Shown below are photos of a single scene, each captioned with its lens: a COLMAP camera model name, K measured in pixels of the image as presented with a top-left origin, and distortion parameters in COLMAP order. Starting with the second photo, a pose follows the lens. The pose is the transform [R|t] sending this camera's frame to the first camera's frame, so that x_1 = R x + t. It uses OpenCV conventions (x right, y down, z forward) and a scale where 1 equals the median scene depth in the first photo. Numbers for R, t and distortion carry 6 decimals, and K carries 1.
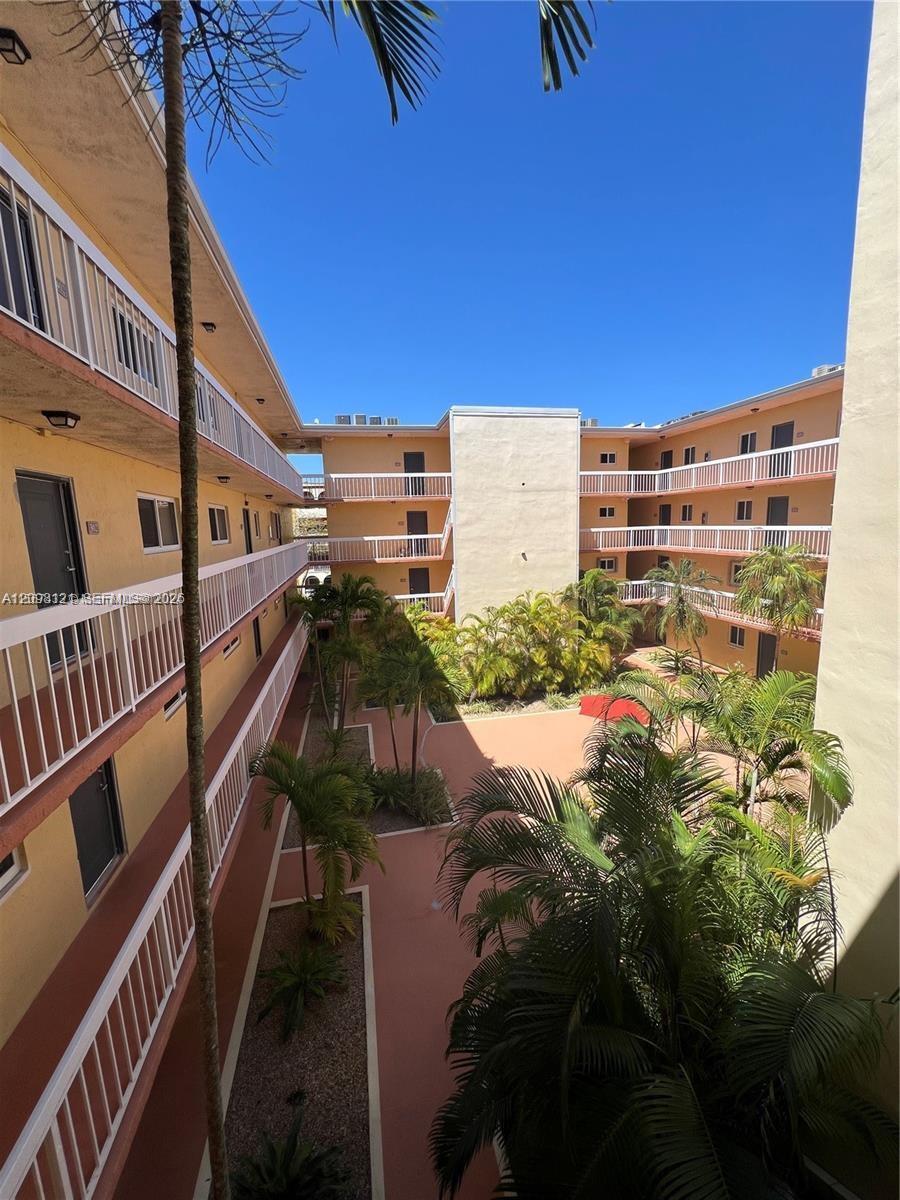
lens RADIAL K [[487.1, 0, 450.0], [0, 487.1, 600.0], [0, 0, 1]] dist [-0.000480, -0.000024]
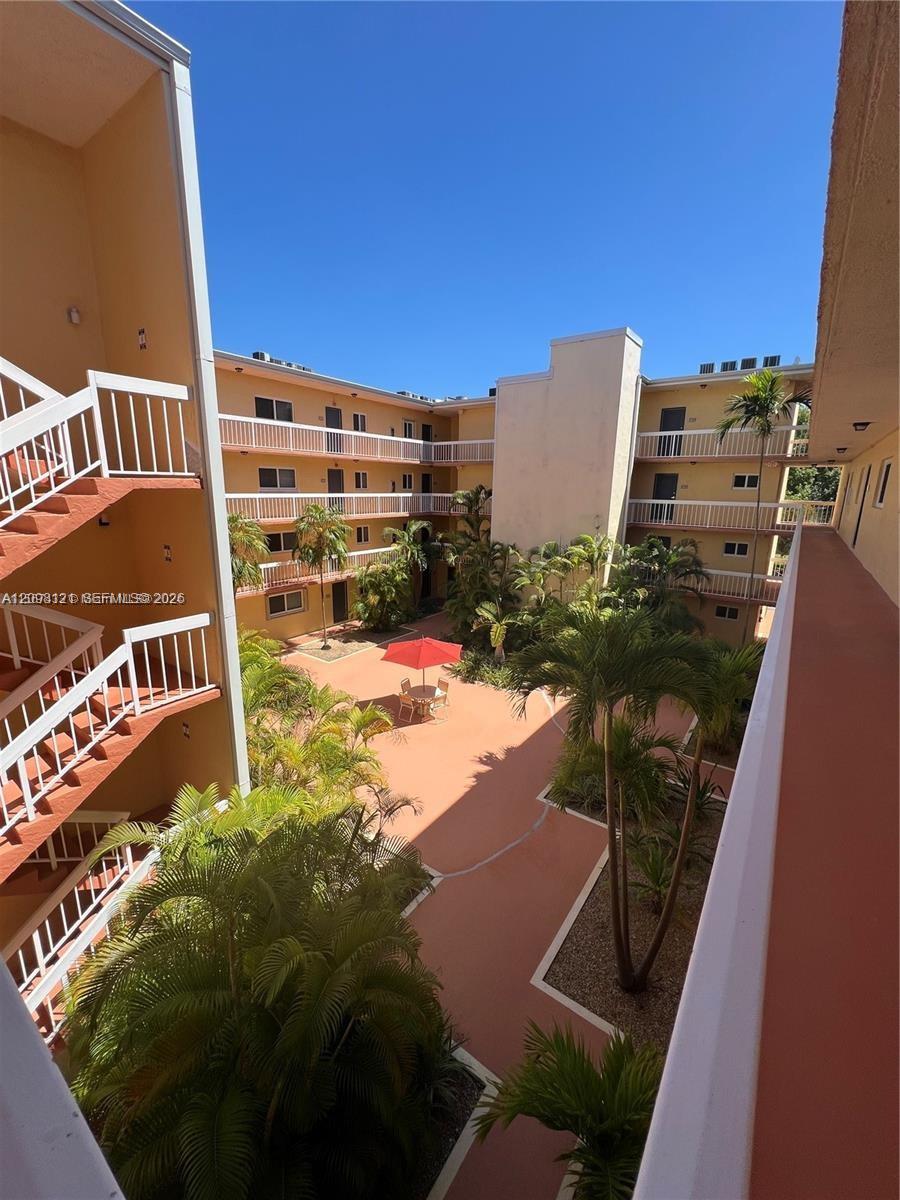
lens RADIAL K [[487.1, 0, 450.0], [0, 487.1, 600.0], [0, 0, 1]] dist [-0.000480, -0.000024]
pose [[-0.674622, -0.144881, 0.723805, -0.468933], [0.124721, 0.944079, 0.305219, -0.220211], [-0.727550, 0.296182, -0.618827, 1.561189]]
